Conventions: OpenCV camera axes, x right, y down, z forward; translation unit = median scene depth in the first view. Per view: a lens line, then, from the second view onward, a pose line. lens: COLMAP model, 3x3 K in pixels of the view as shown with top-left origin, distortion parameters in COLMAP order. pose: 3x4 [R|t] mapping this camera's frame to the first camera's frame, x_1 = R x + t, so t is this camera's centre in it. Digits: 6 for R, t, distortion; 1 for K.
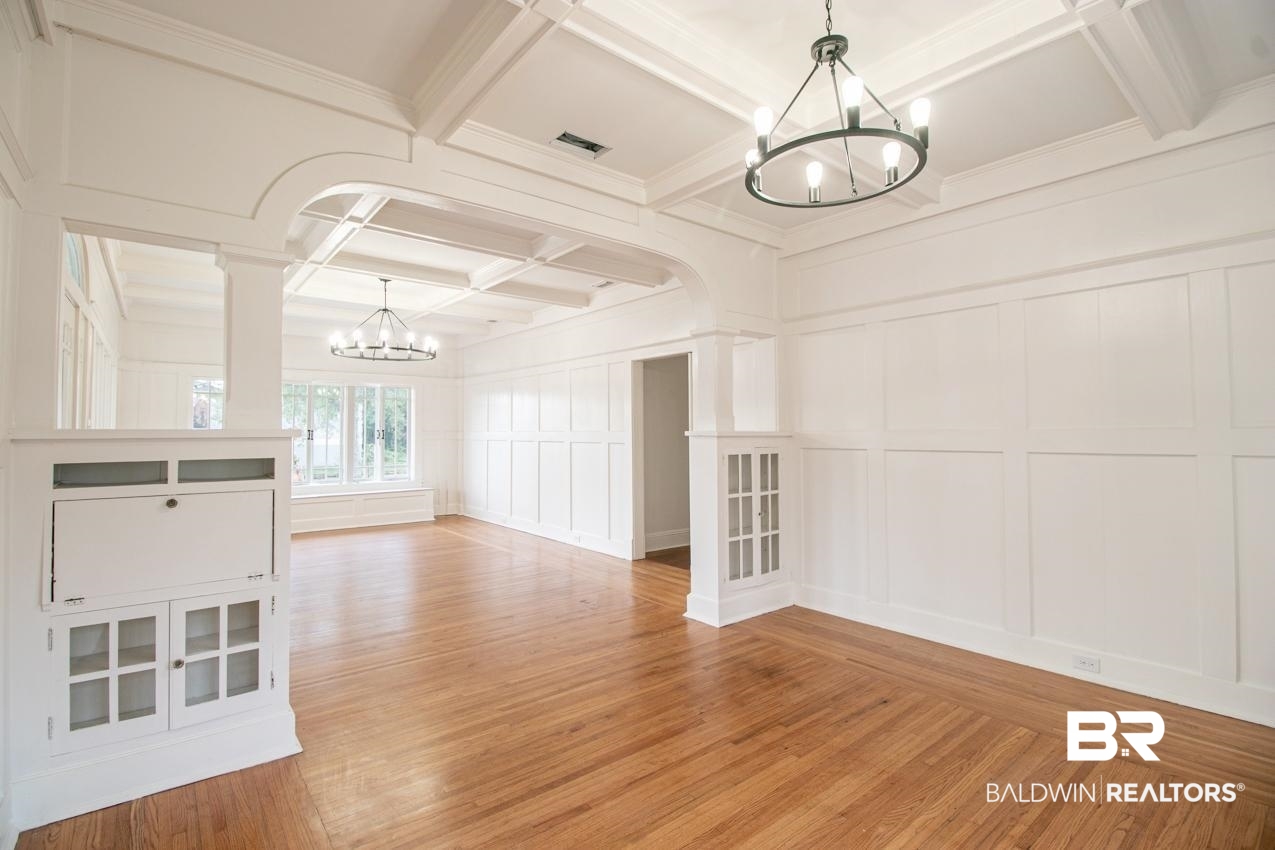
lens RADIAL K [[596.2, 0, 626.1], [0, 596.2, 419.5], [0, 0, 1]] dist [-0.002900, -0.004129]
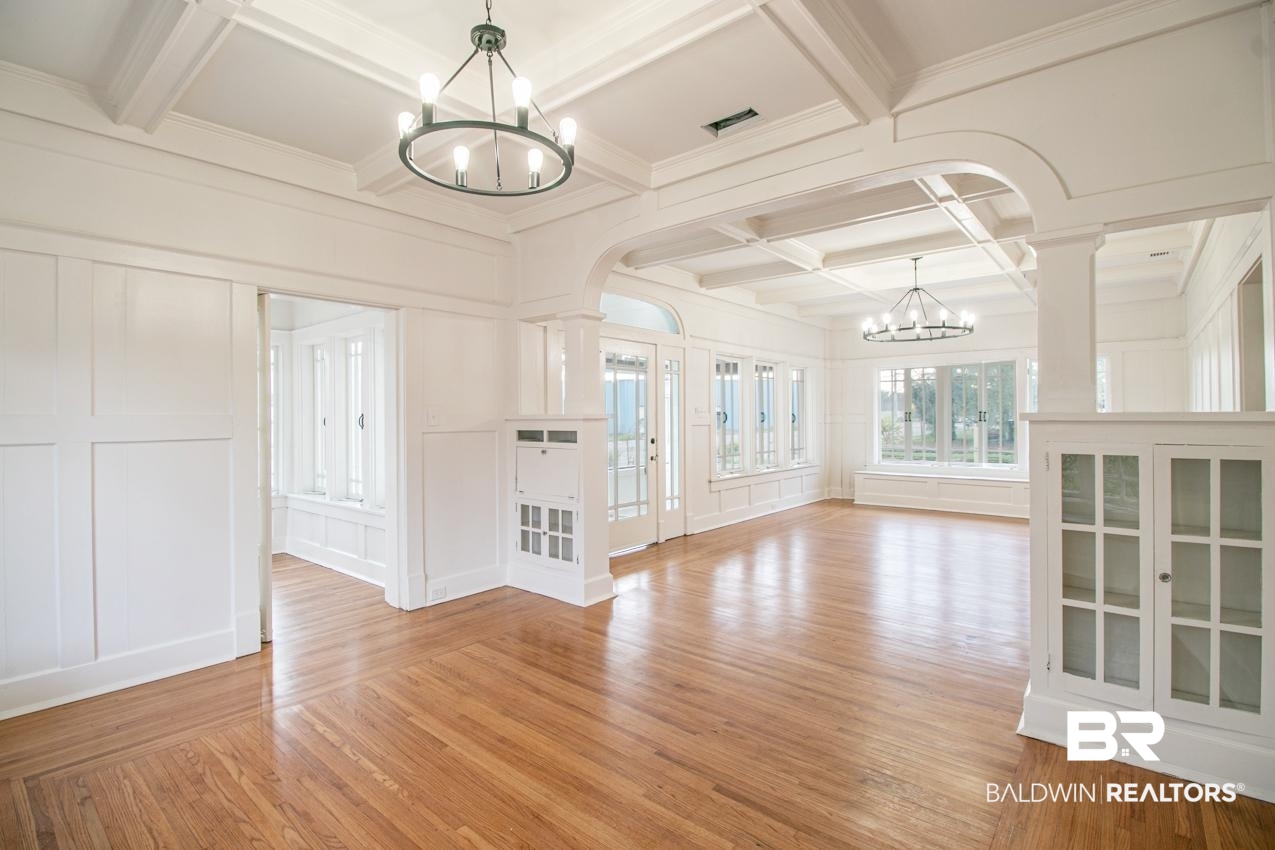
lens RADIAL K [[596.2, 0, 631.6], [0, 596.2, 429.5], [0, 0, 1]] dist [-0.002900, -0.004129]
pose [[0.188460, 0.022486, -0.981823, 0.835281], [0.023959, 0.999335, 0.027486, 0.013627], [0.981789, -0.028704, 0.187796, 0.626737]]
